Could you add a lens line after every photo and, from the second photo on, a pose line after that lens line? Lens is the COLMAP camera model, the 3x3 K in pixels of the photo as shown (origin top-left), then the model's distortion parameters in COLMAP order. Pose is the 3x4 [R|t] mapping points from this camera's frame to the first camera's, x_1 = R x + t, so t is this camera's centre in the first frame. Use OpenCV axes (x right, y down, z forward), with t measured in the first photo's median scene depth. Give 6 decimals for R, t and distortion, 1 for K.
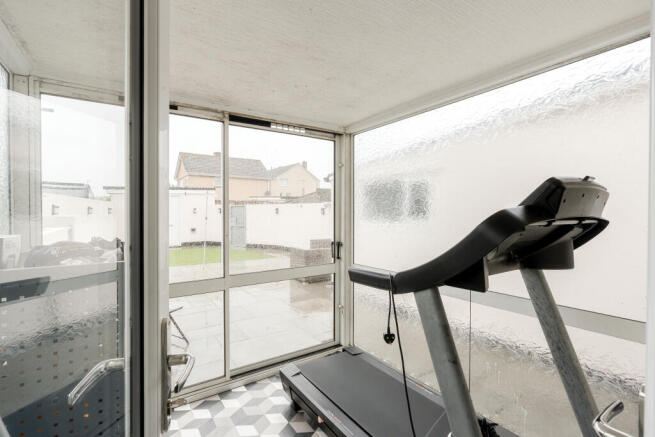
lens RADIAL K [[298.3, 0, 330.5], [0, 298.3, 214.1], [0, 0, 1]] dist [-0.000705, 0.000356]
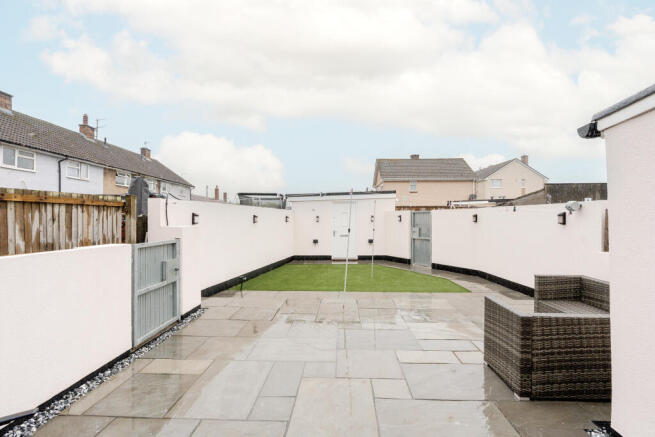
lens RADIAL K [[321.2, 0, 327.5], [0, 321.2, 218.5], [0, 0, 1]] dist [-0.002667, 0.000001]
pose [[0.802664, -0.004881, -0.596412, -0.014082], [-0.001204, 0.999951, -0.009804, -0.002608], [0.596431, 0.008588, 0.802619, 0.191431]]
